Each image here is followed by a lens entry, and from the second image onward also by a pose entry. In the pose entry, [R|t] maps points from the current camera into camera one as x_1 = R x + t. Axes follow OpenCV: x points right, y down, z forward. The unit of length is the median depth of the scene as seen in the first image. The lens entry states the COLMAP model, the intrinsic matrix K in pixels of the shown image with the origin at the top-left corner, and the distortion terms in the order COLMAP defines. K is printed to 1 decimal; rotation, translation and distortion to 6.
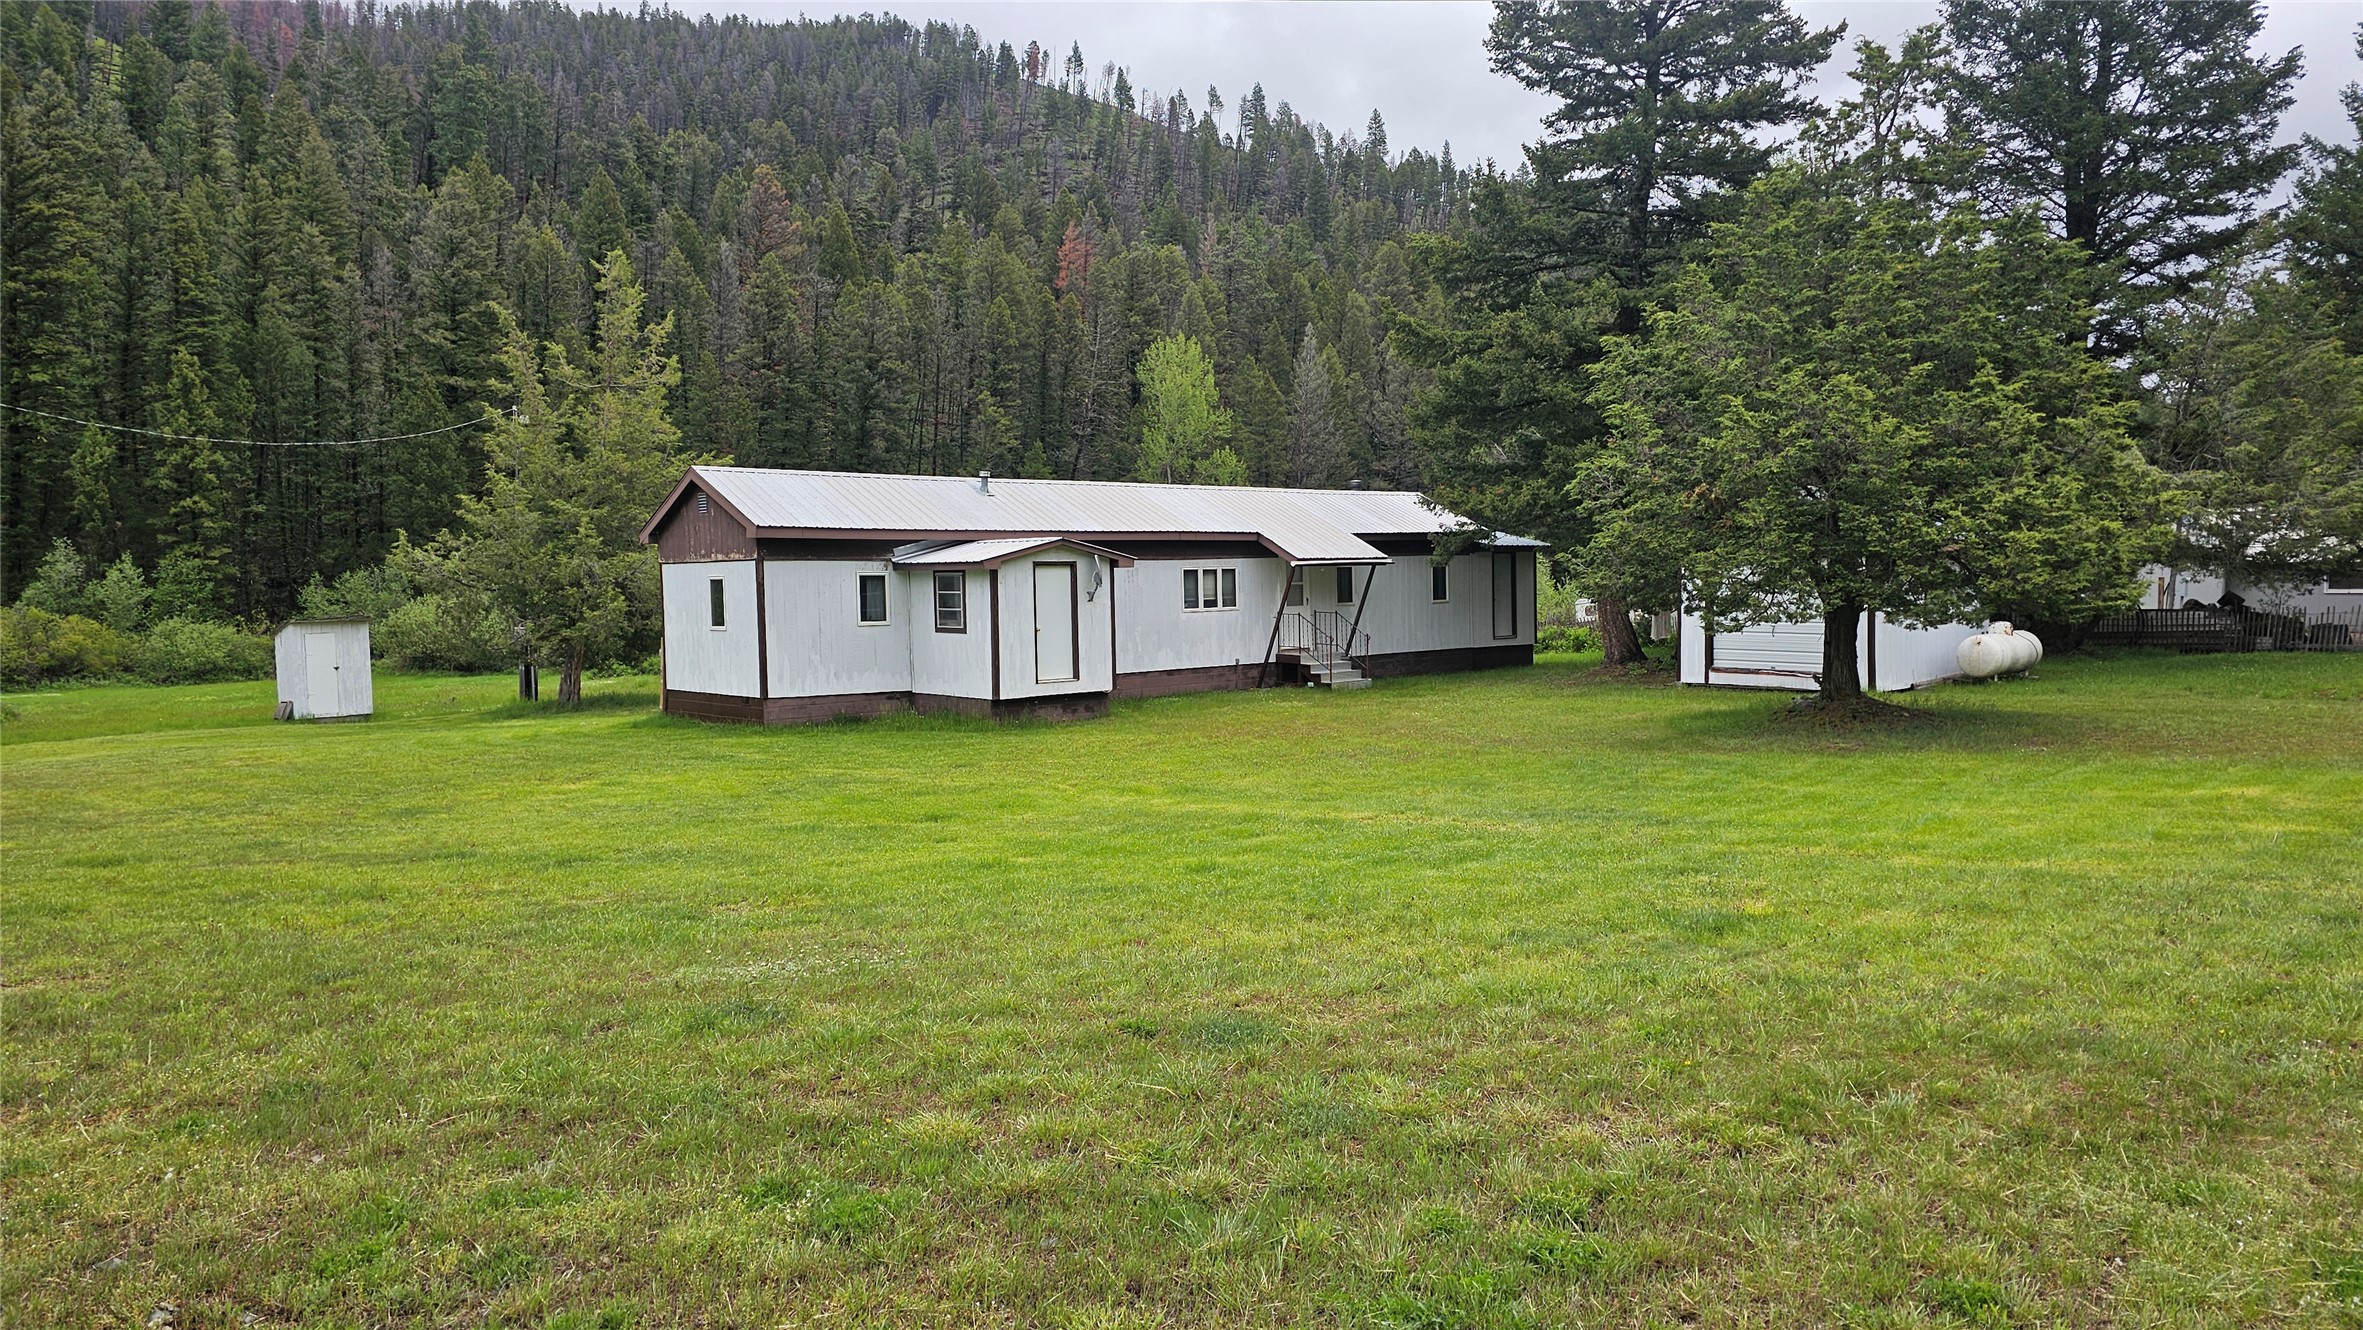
lens RADIAL K [[1573.8, 0, 1189.8], [0, 1573.8, 677.9], [0, 0, 1]] dist [0.075440, -0.065564]
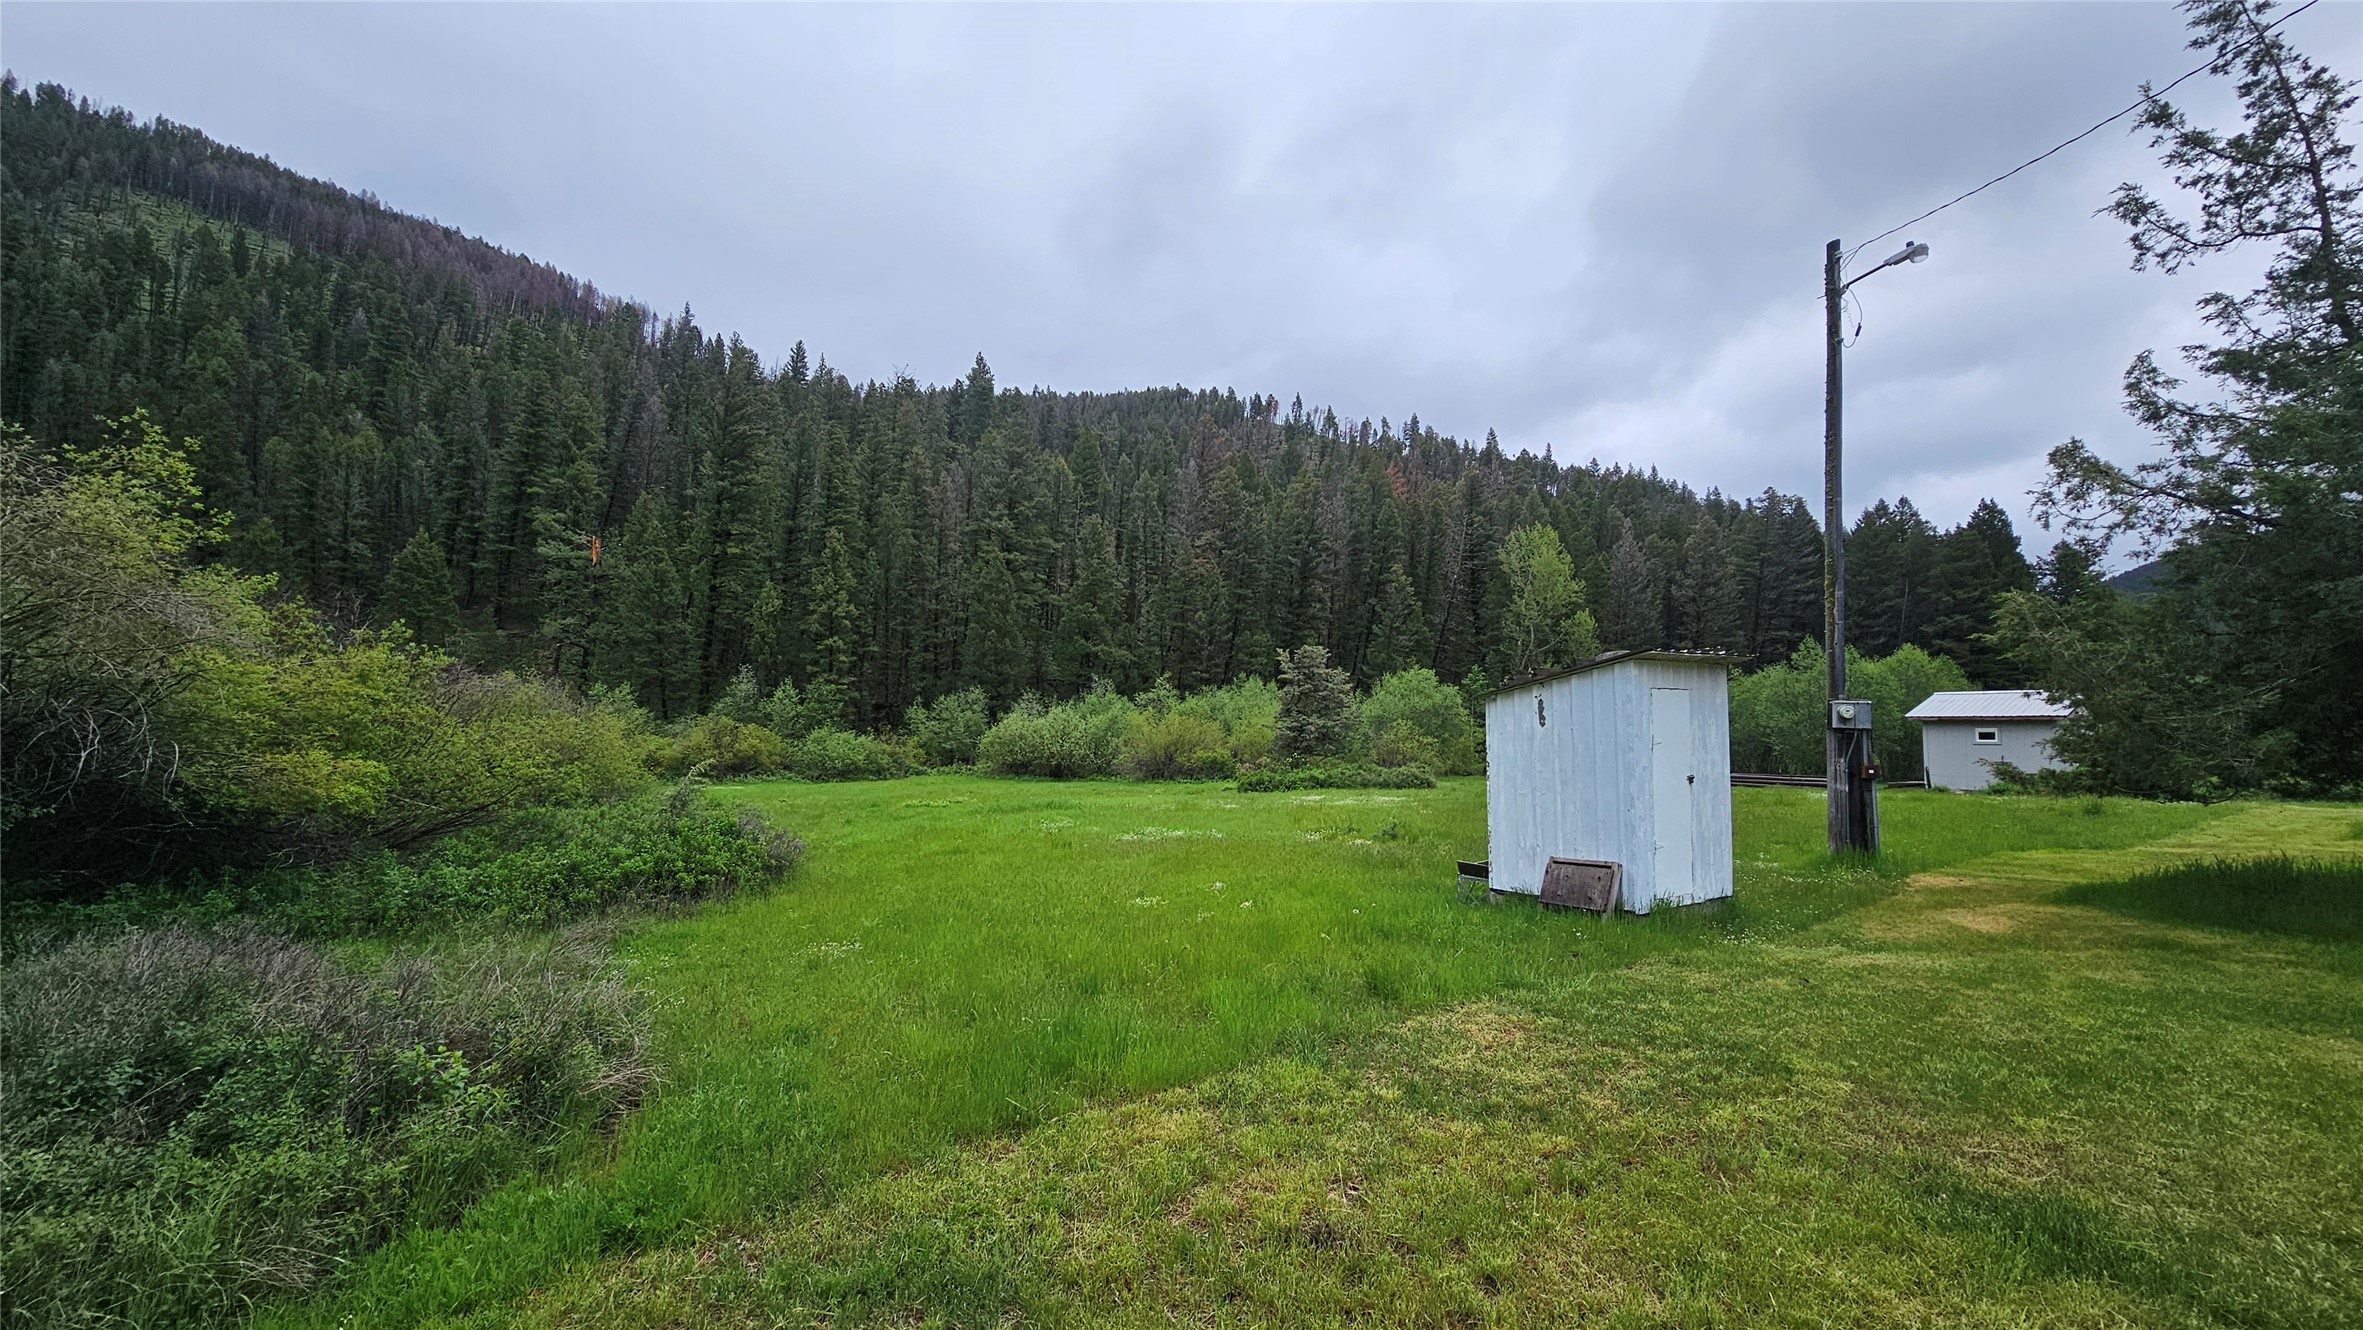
lens RADIAL K [[960.8, 0, 1179.3], [0, 960.8, 678.9], [0, 0, 1]] dist [-0.000893, -0.000729]
pose [[0.989485, 0.012140, -0.144123, -0.225874], [-0.028245, 0.993504, -0.110233, -0.000520], [0.141848, 0.113145, 0.983401, 0.269348]]
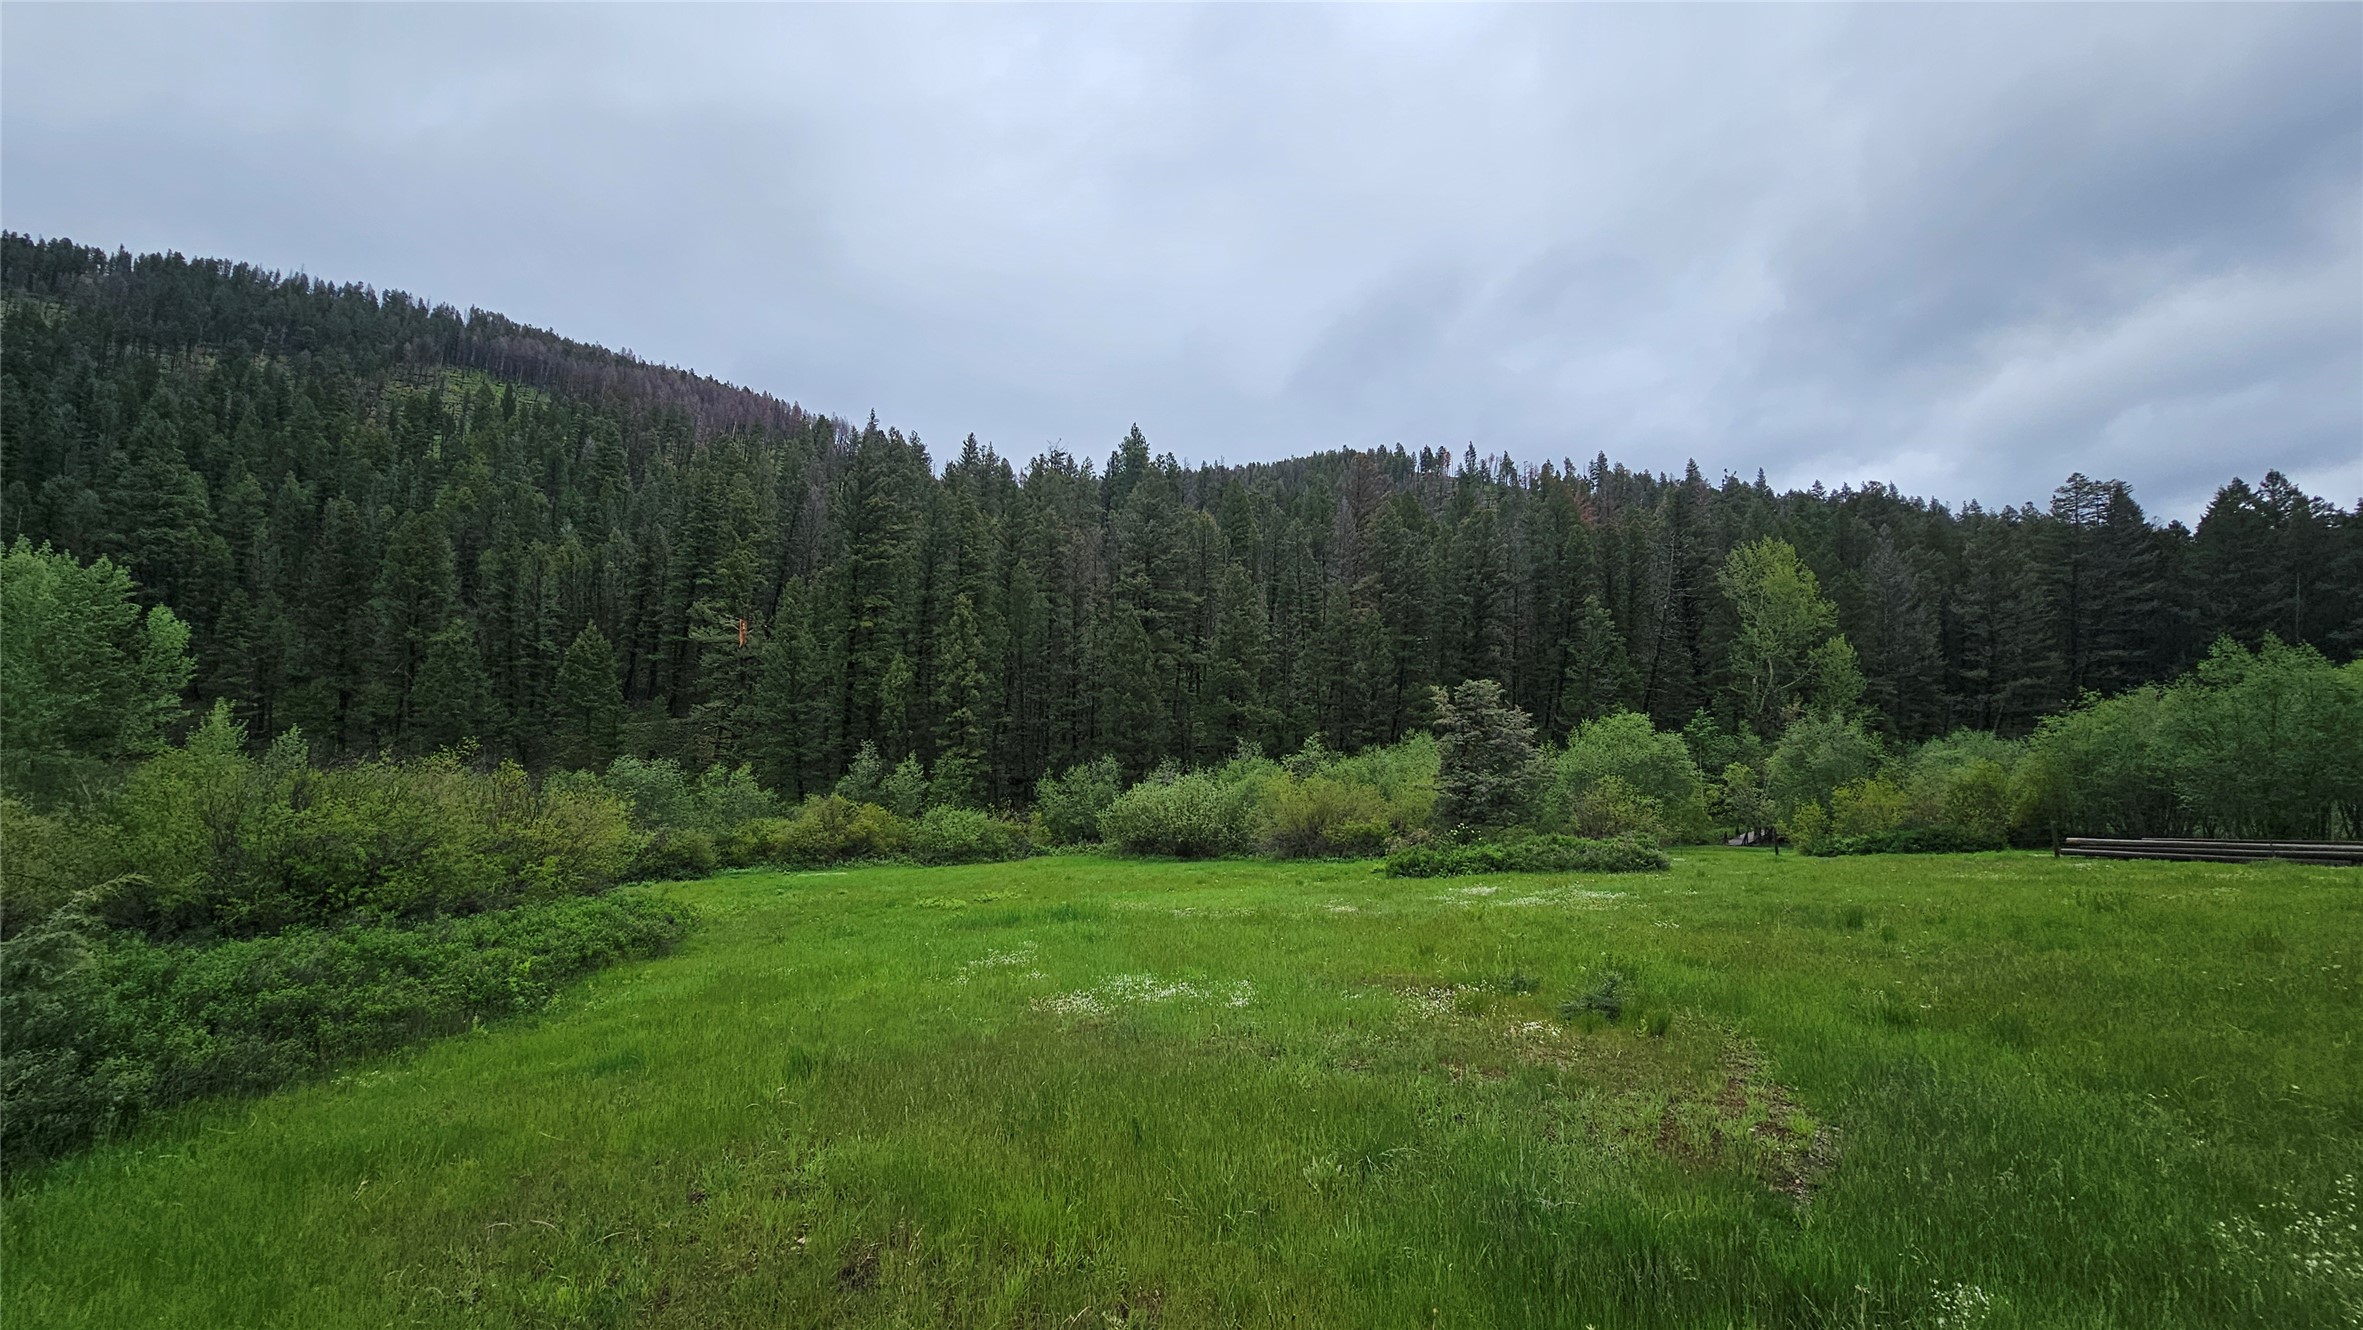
lens RADIAL K [[960.8, 0, 1179.3], [0, 960.8, 678.9], [0, 0, 1]] dist [-0.000893, -0.000729]
pose [[0.944107, -0.047498, -0.326200, -0.218568], [-0.012177, 0.983864, -0.178505, -0.004994], [0.329415, 0.172500, 0.928294, 0.360526]]
